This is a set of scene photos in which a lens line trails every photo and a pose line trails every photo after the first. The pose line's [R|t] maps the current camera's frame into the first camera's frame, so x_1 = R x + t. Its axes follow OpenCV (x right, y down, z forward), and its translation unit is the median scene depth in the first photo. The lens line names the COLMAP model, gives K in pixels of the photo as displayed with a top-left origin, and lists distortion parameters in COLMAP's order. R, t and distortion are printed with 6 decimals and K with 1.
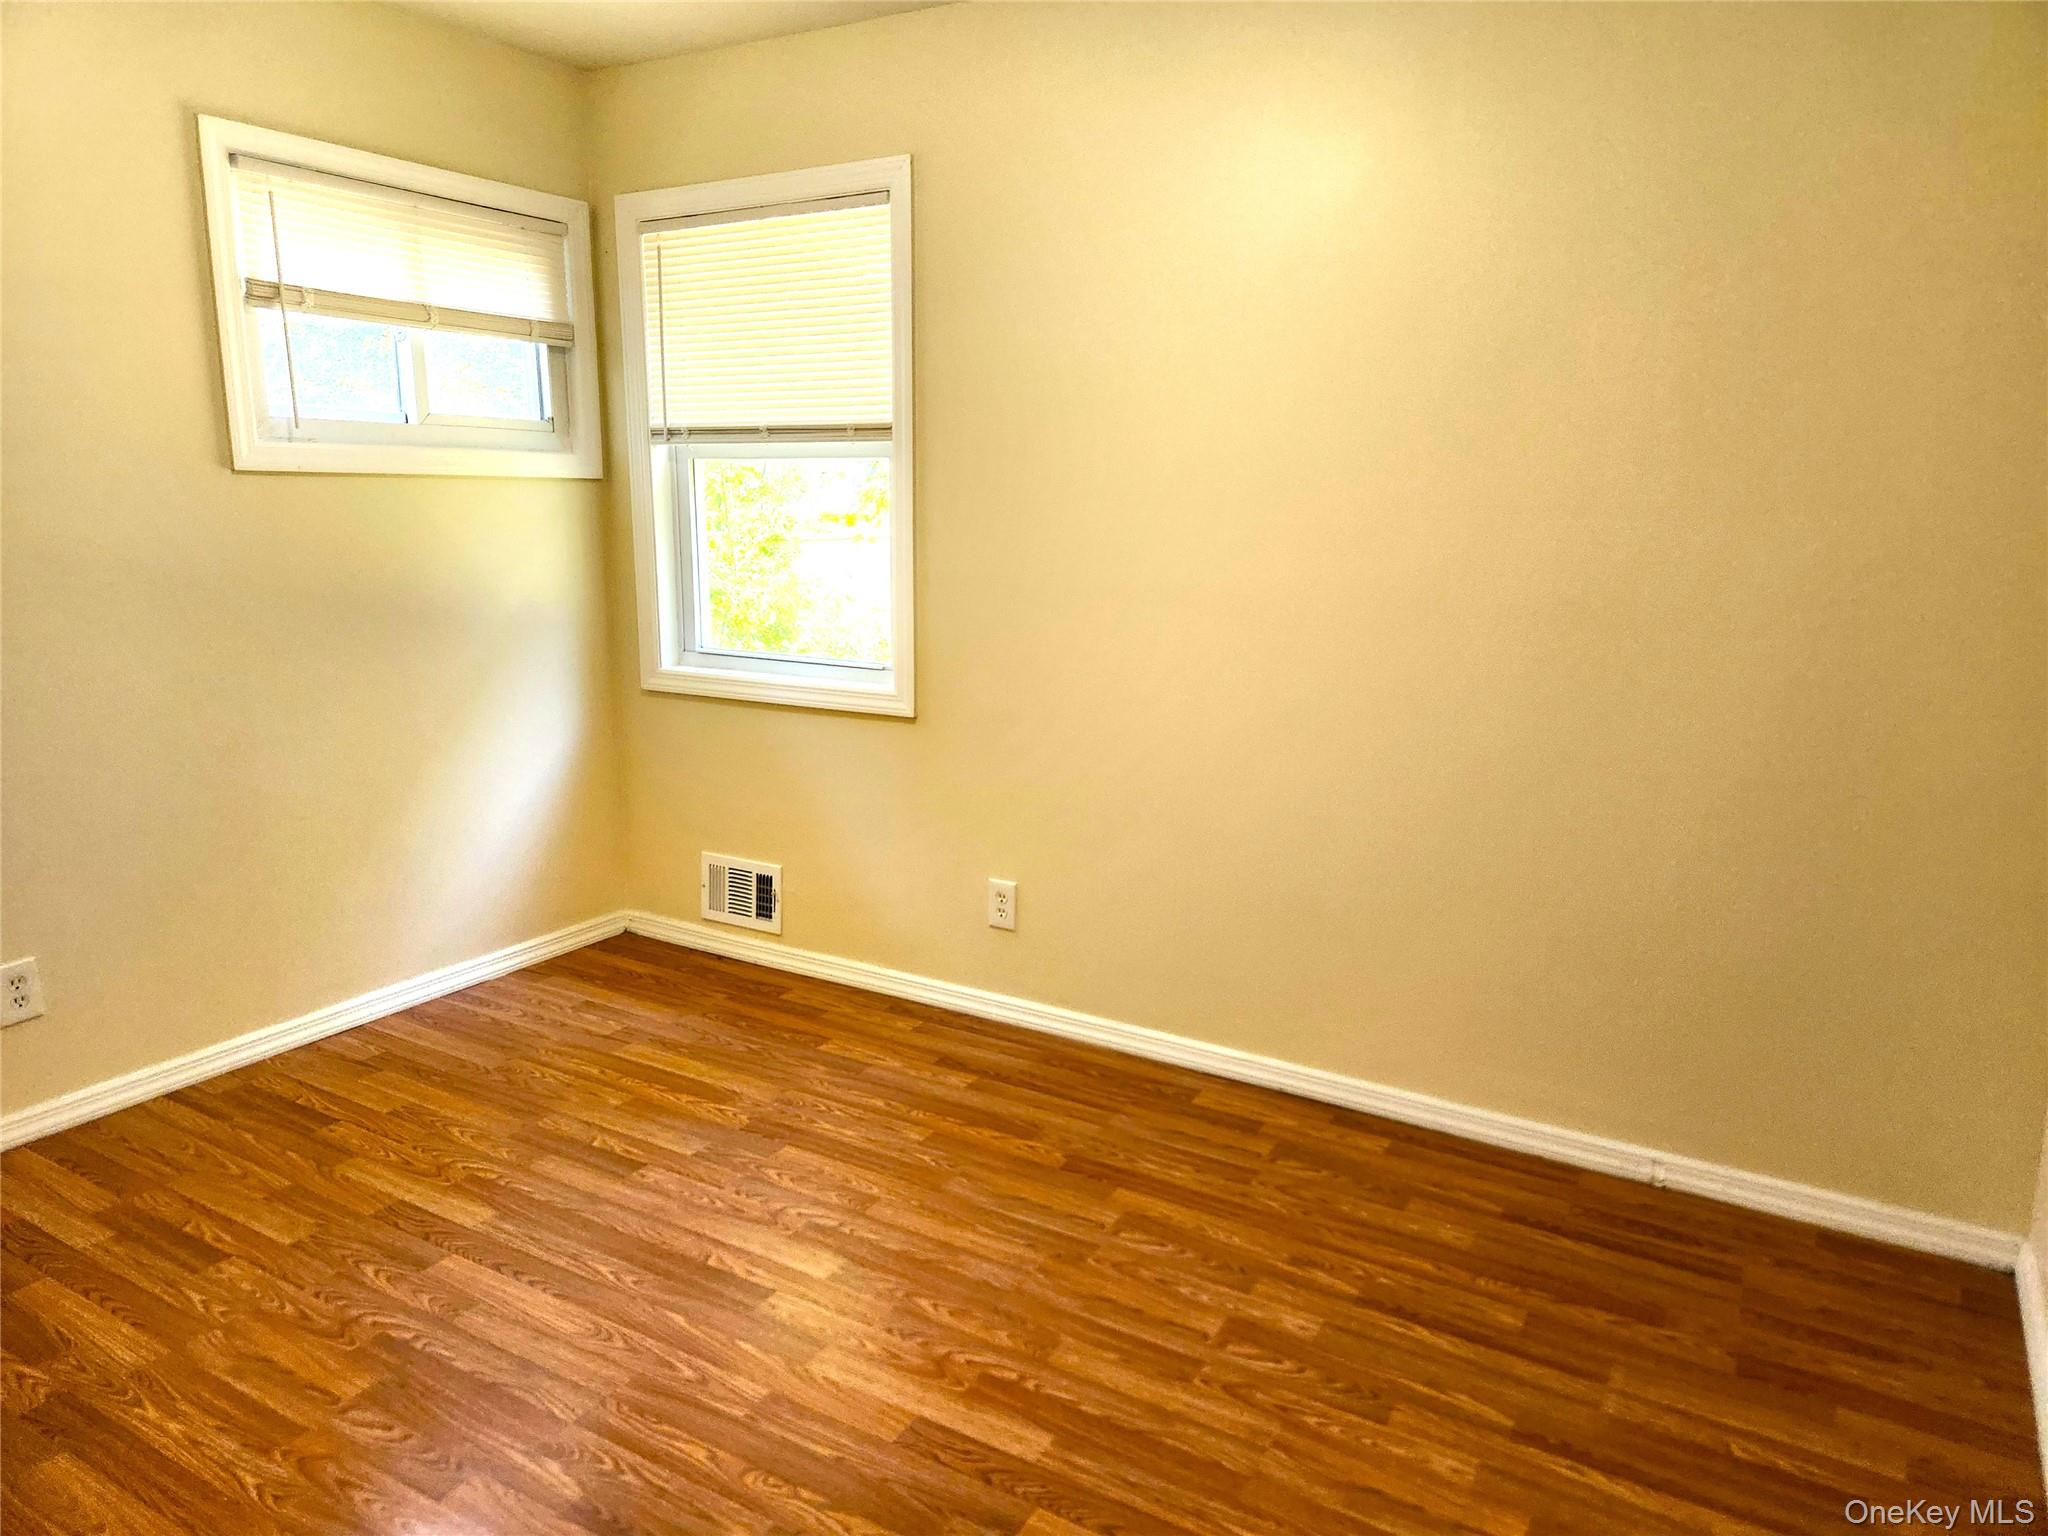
lens RADIAL K [[1357.0, 0, 1024.0], [0, 1357.0, 768.0], [0, 0, 1]] dist [0.031328, -0.000376]
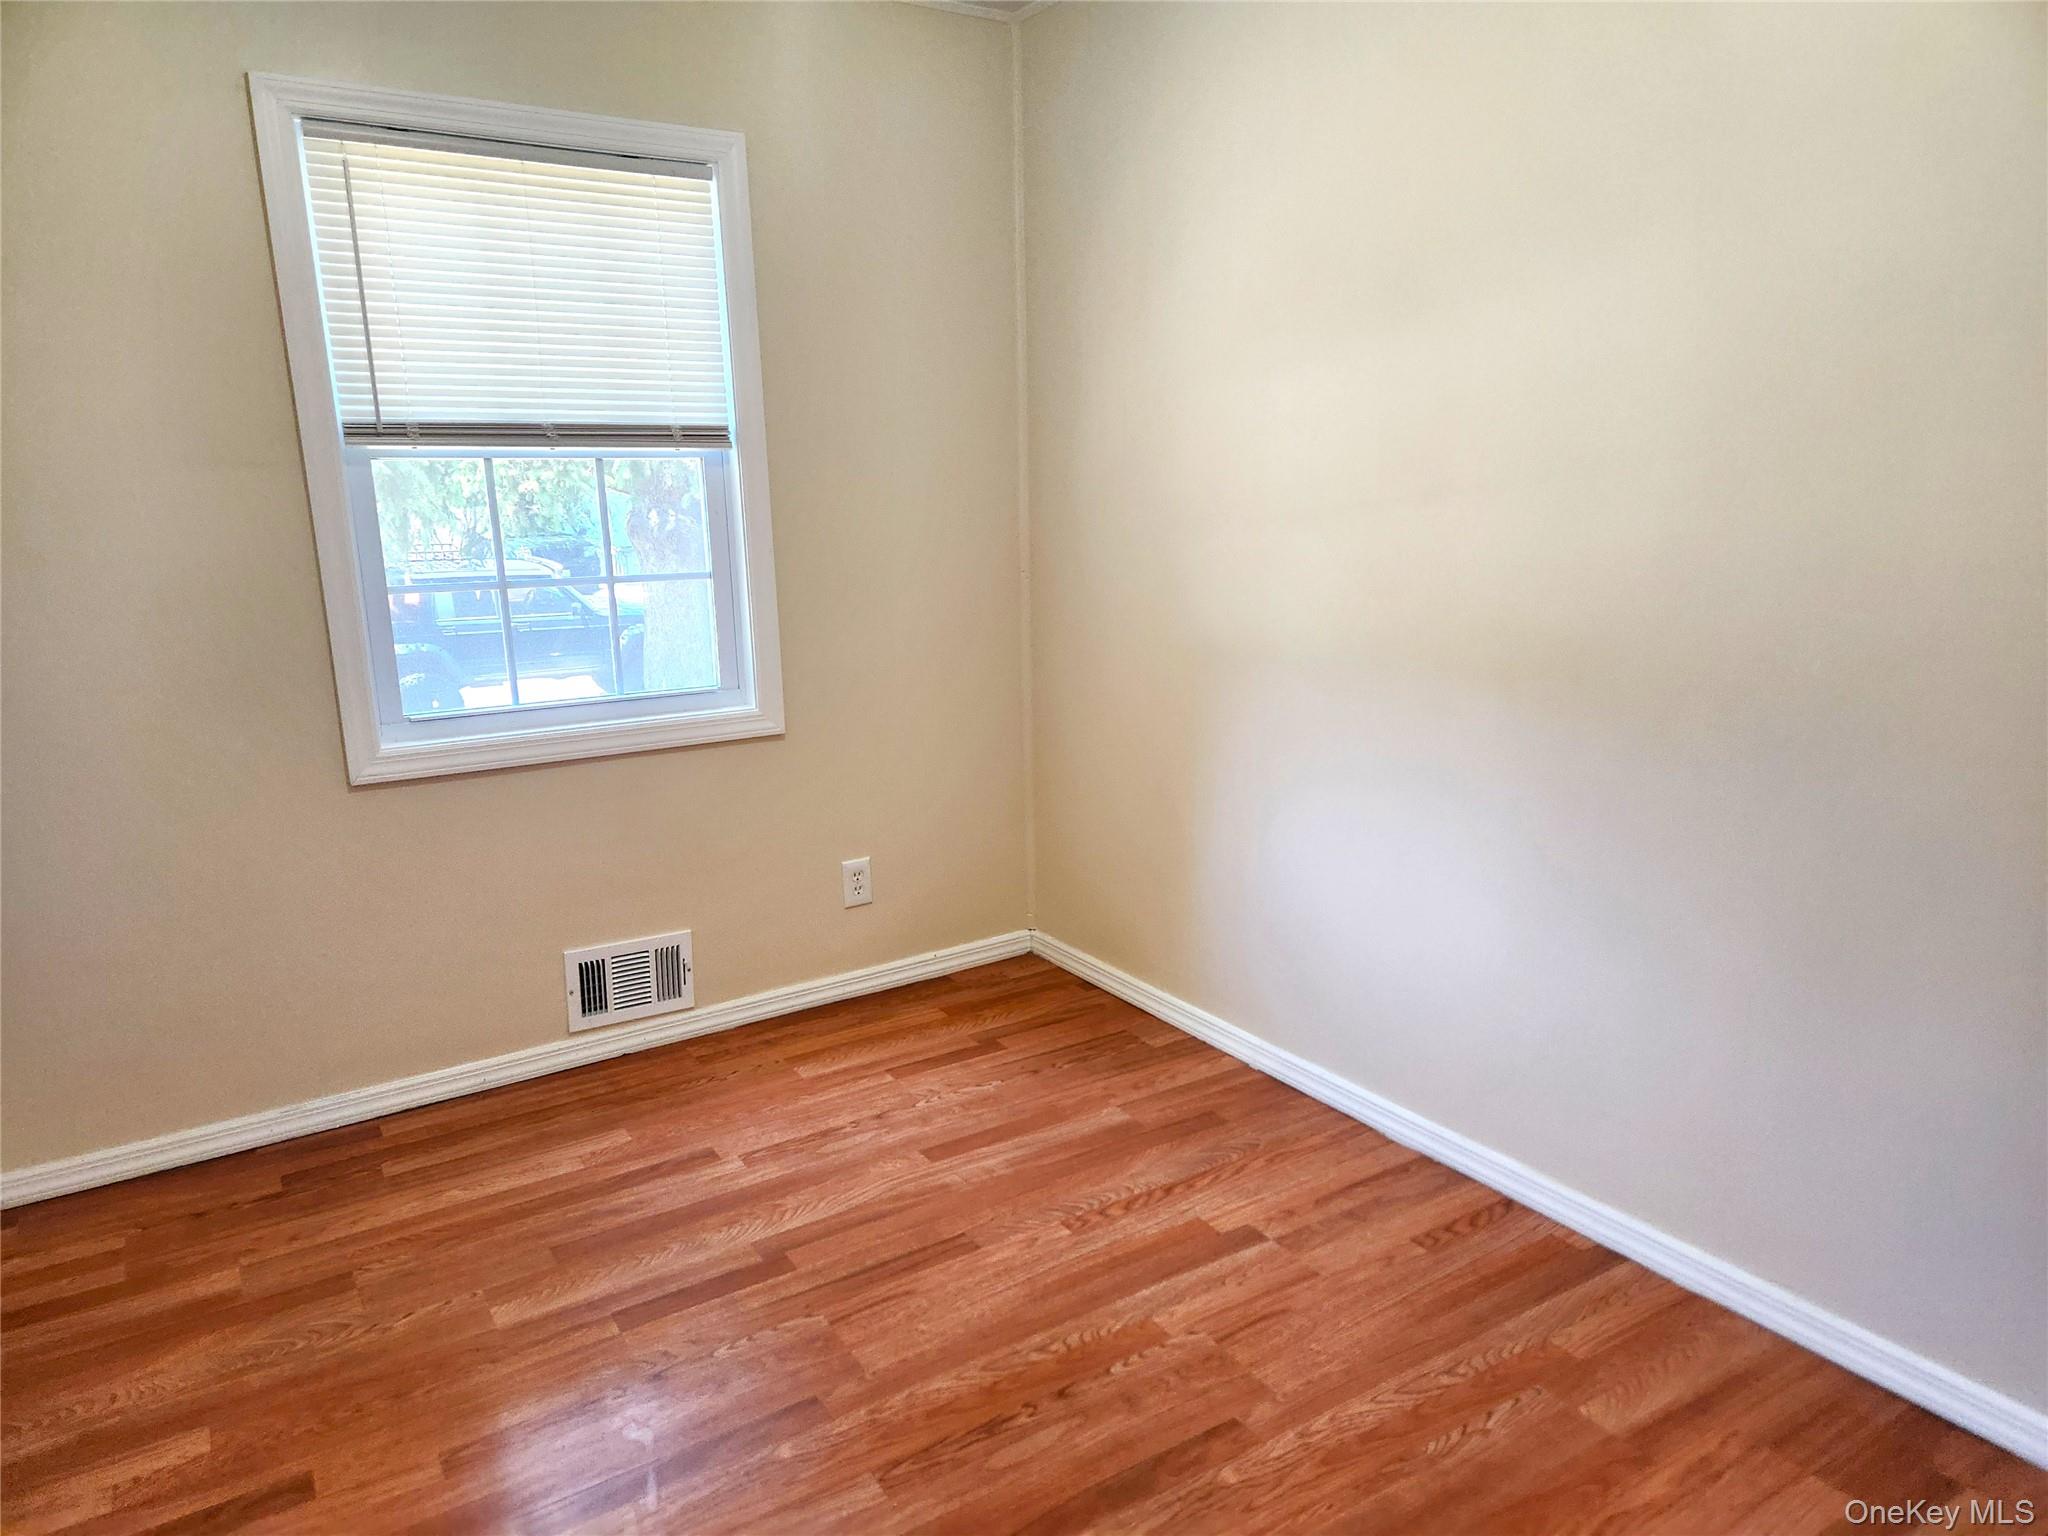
lens RADIAL K [[1357.0, 0, 1024.0], [0, 1357.0, 768.0], [0, 0, 1]] dist [0.031328, -0.000376]
pose [[0.374189, -0.240784, 0.895547, -0.862657], [0.195573, 0.964474, 0.177600, -0.141429], [-0.906495, 0.108689, 0.407987, 0.438783]]
